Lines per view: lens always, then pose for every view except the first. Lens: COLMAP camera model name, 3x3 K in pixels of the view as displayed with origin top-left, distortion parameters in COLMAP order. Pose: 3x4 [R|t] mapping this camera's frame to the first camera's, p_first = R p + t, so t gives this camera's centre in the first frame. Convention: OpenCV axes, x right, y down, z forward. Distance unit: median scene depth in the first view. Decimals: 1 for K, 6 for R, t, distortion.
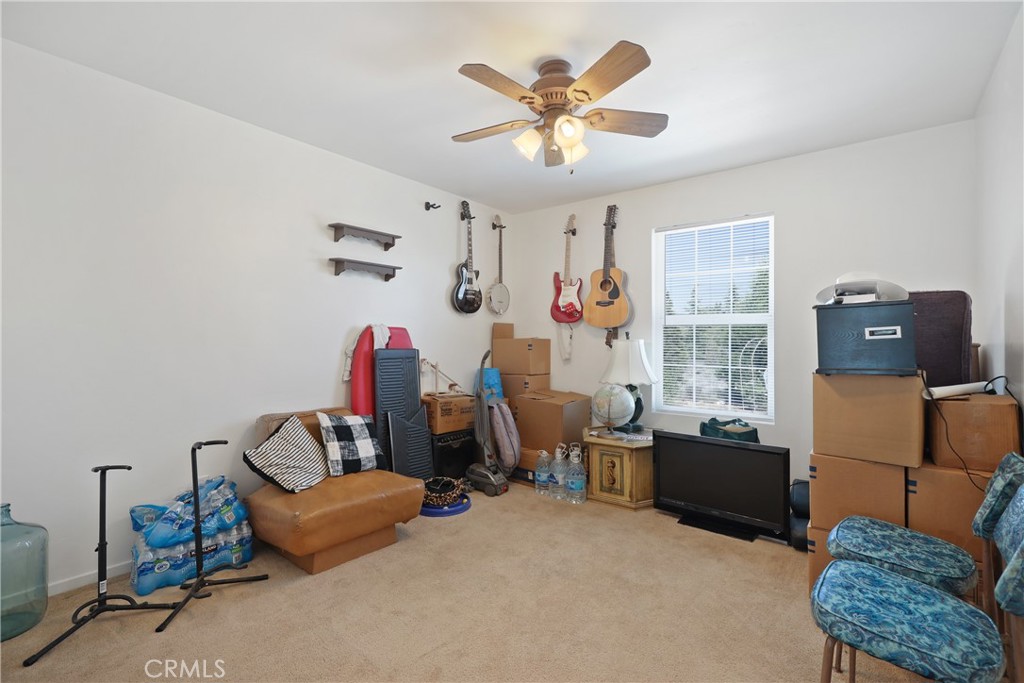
lens RADIAL K [[461.5, 0, 512.9], [0, 461.5, 337.3], [0, 0, 1]] dist [-0.000758, 0.000863]
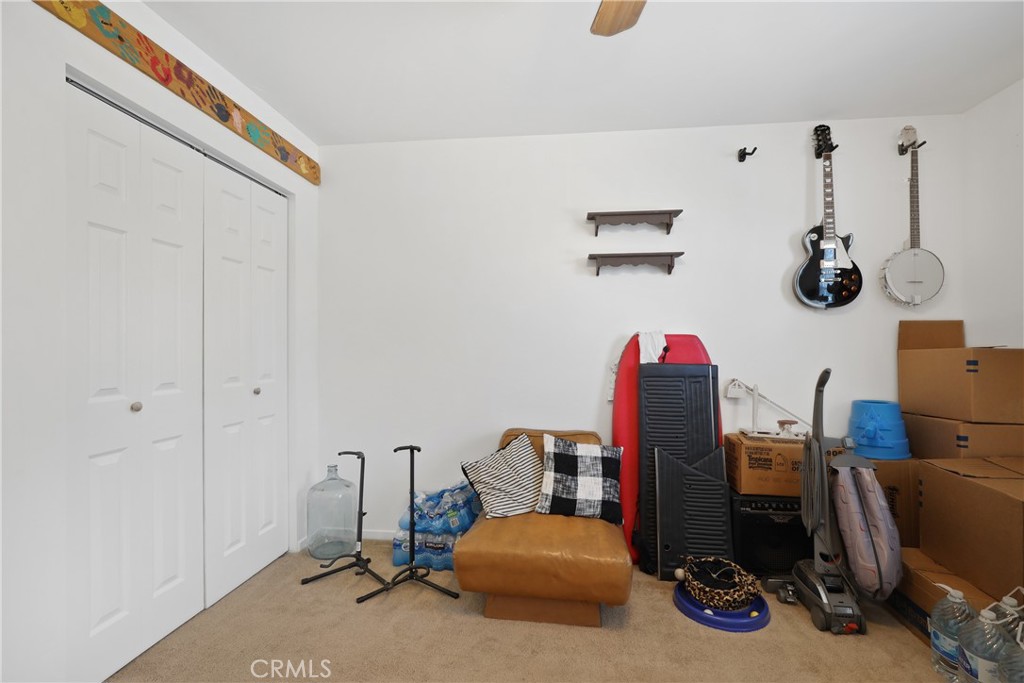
lens RADIAL K [[461.5, 0, 509.0], [0, 461.5, 350.1], [0, 0, 1]] dist [-0.000758, 0.000863]
pose [[0.534427, -0.001580, -0.845213, 0.232590], [0.005701, 0.999982, 0.001736, 0.000428], [0.845195, -0.005747, 0.534427, 0.385898]]
